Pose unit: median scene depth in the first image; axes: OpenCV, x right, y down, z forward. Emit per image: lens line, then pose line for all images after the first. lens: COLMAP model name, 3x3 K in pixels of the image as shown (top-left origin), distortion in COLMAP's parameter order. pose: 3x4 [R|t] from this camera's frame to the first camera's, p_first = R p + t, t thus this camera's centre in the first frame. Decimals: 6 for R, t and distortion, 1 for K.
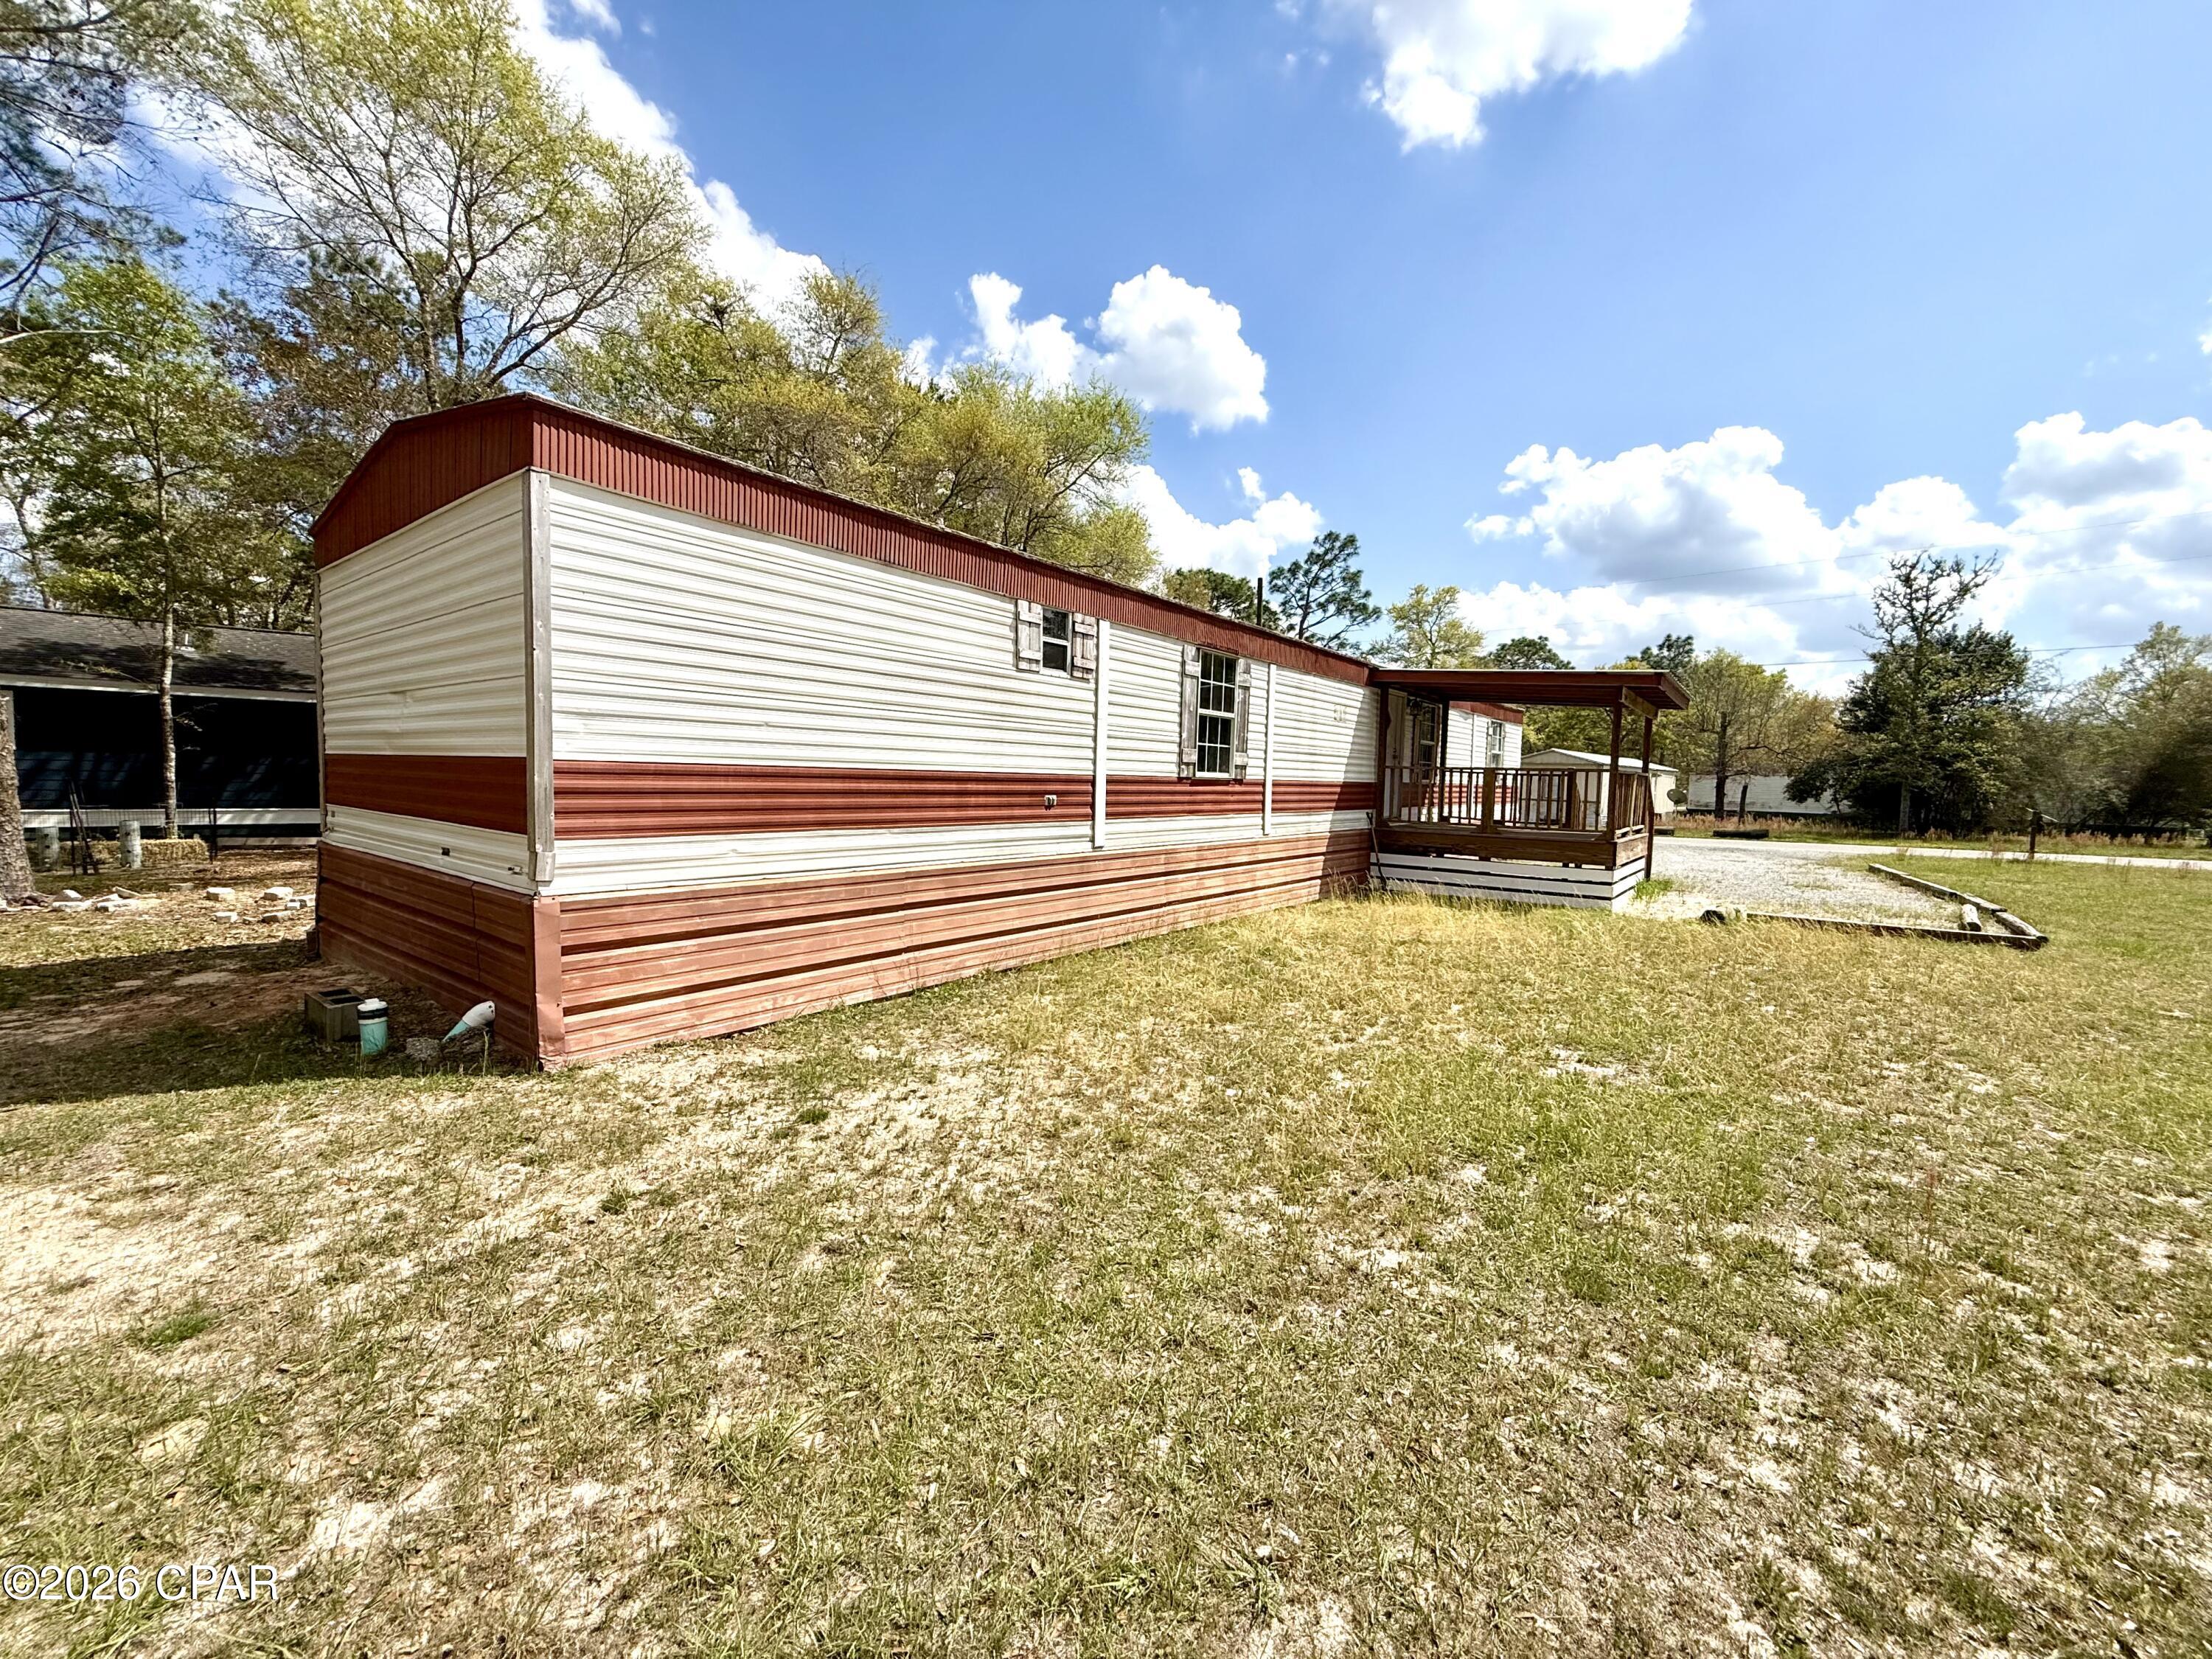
lens RADIAL K [[889.7, 0, 1106.0], [0, 889.7, 829.5], [0, 0, 1]] dist [-0.016372, 0.000001]
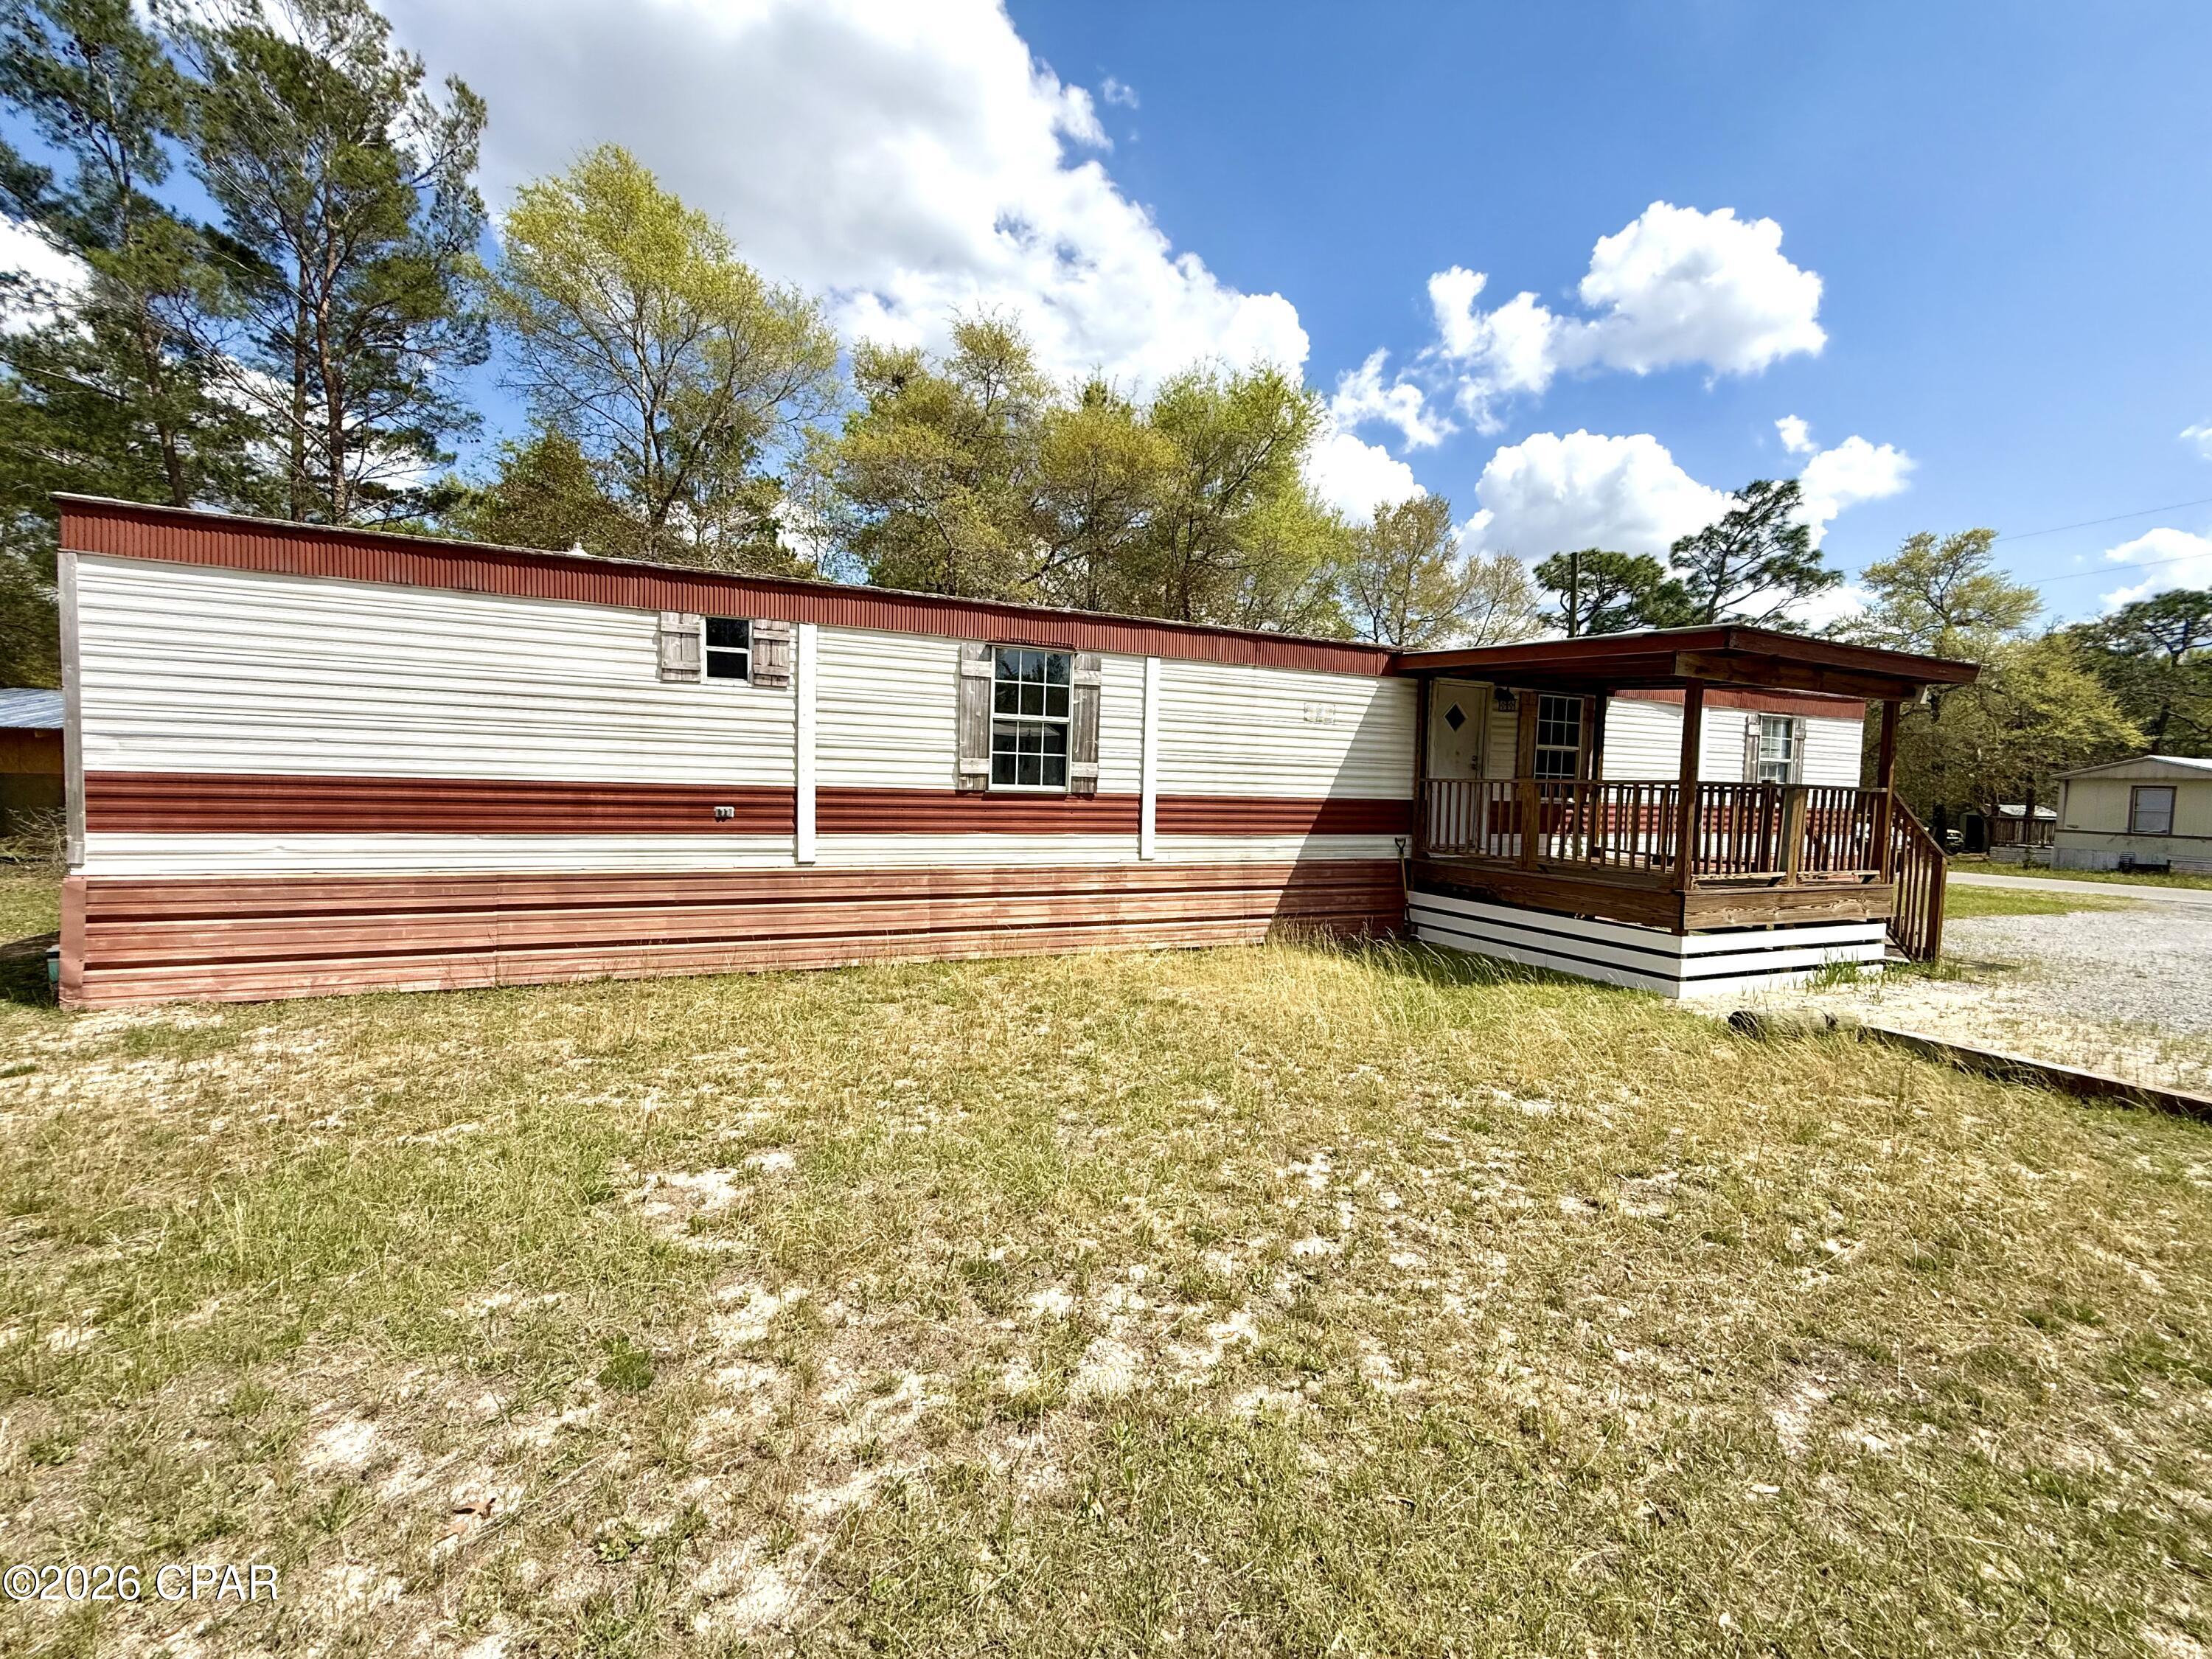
lens RADIAL K [[890.8, 0, 1095.4], [0, 890.8, 826.0], [0, 0, 1]] dist [0.000803, 0.000357]
pose [[0.875899, 0.016983, -0.482196, 0.618877], [-0.031046, 0.999293, -0.021200, -0.007352], [0.481495, 0.033540, 0.875807, 0.270676]]
